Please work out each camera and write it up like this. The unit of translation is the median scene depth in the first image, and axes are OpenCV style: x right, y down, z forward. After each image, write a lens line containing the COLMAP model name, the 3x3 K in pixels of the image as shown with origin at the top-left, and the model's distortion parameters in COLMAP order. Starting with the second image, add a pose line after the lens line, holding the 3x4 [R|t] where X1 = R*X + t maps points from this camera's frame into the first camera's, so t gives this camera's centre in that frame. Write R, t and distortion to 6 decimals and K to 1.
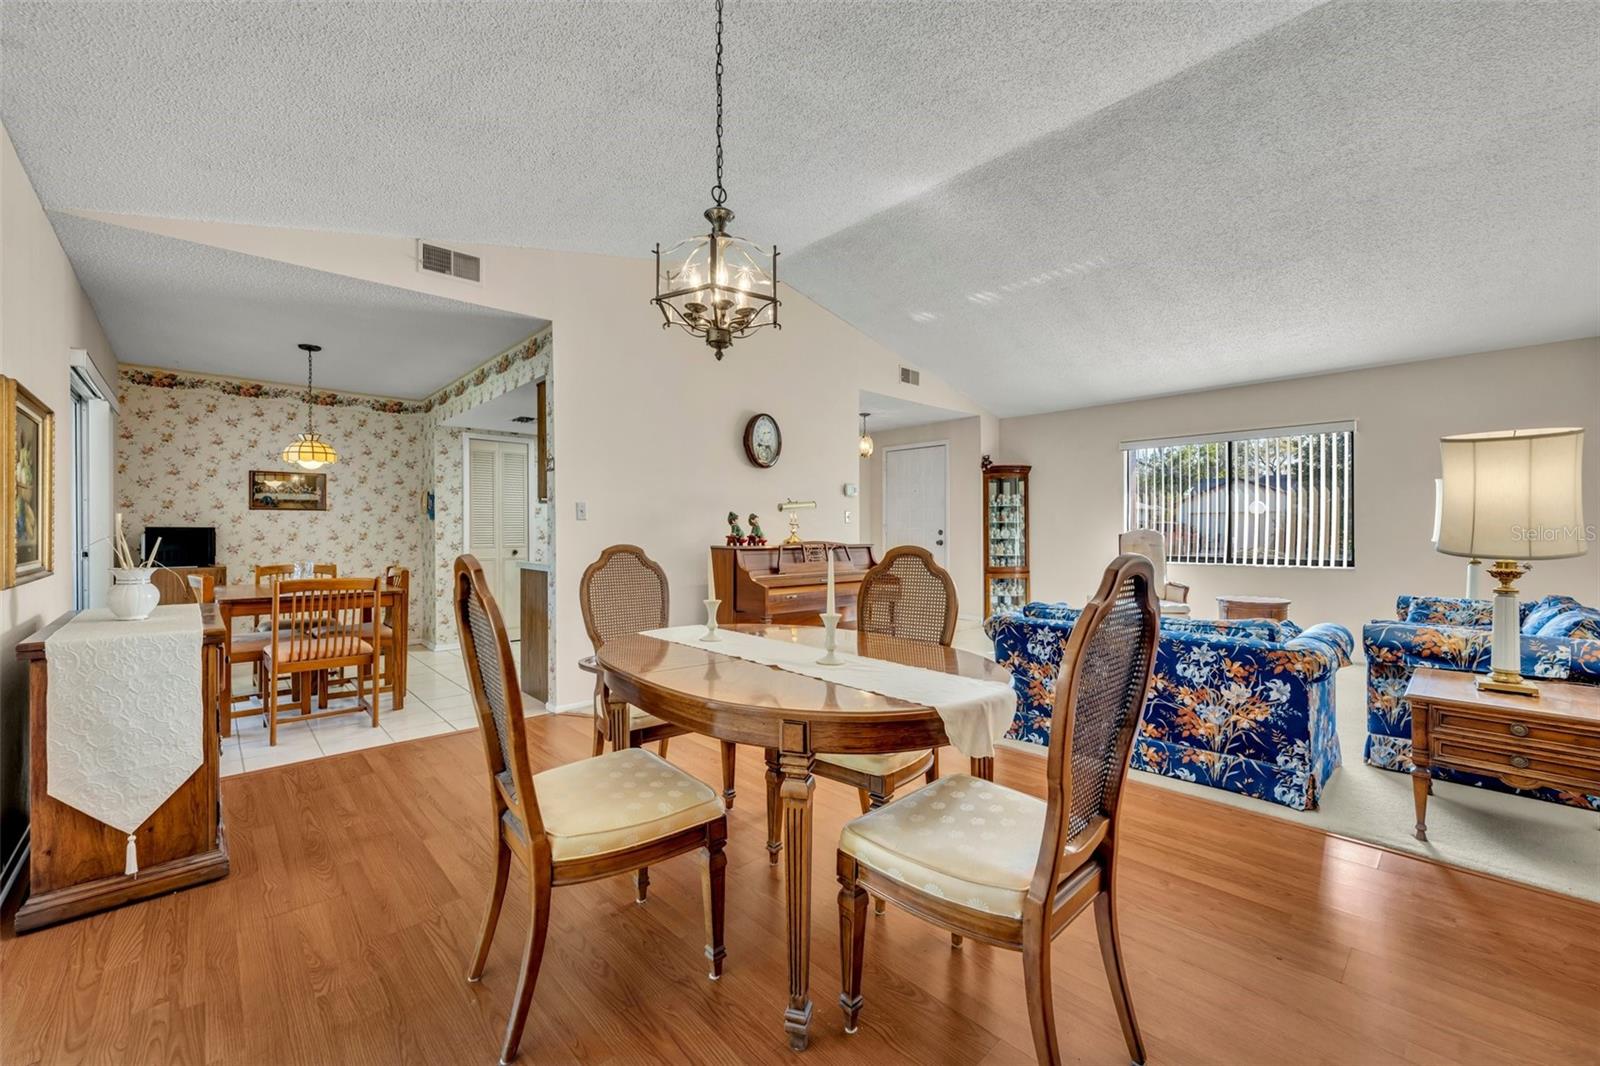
lens RADIAL K [[650.0, 0, 806.8], [0, 650.0, 535.9], [0, 0, 1]] dist [0.000973, -0.000006]
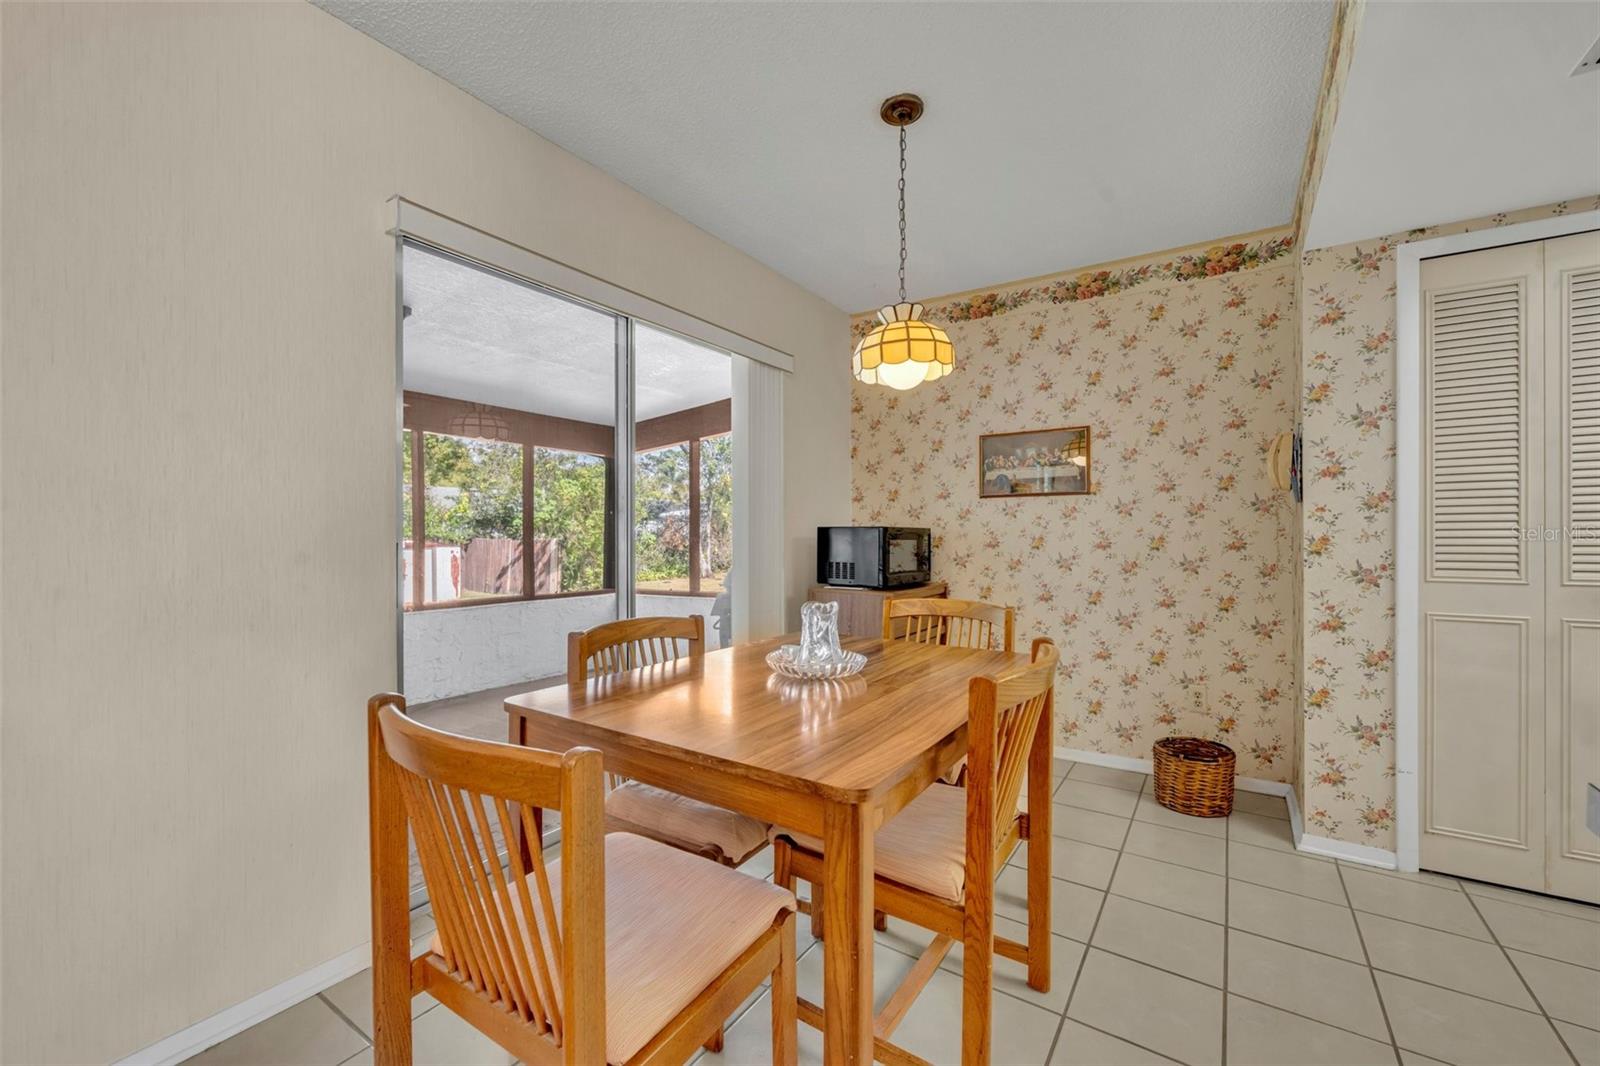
lens RADIAL K [[616.5, 0, 803.4], [0, 616.5, 534.8], [0, 0, 1]] dist [-0.006620, -0.000322]
pose [[0.211943, 0.001865, -0.977280, -0.291030], [-0.006946, 0.999976, 0.000402, -0.004129], [0.977257, 0.006703, 0.211950, 0.654472]]
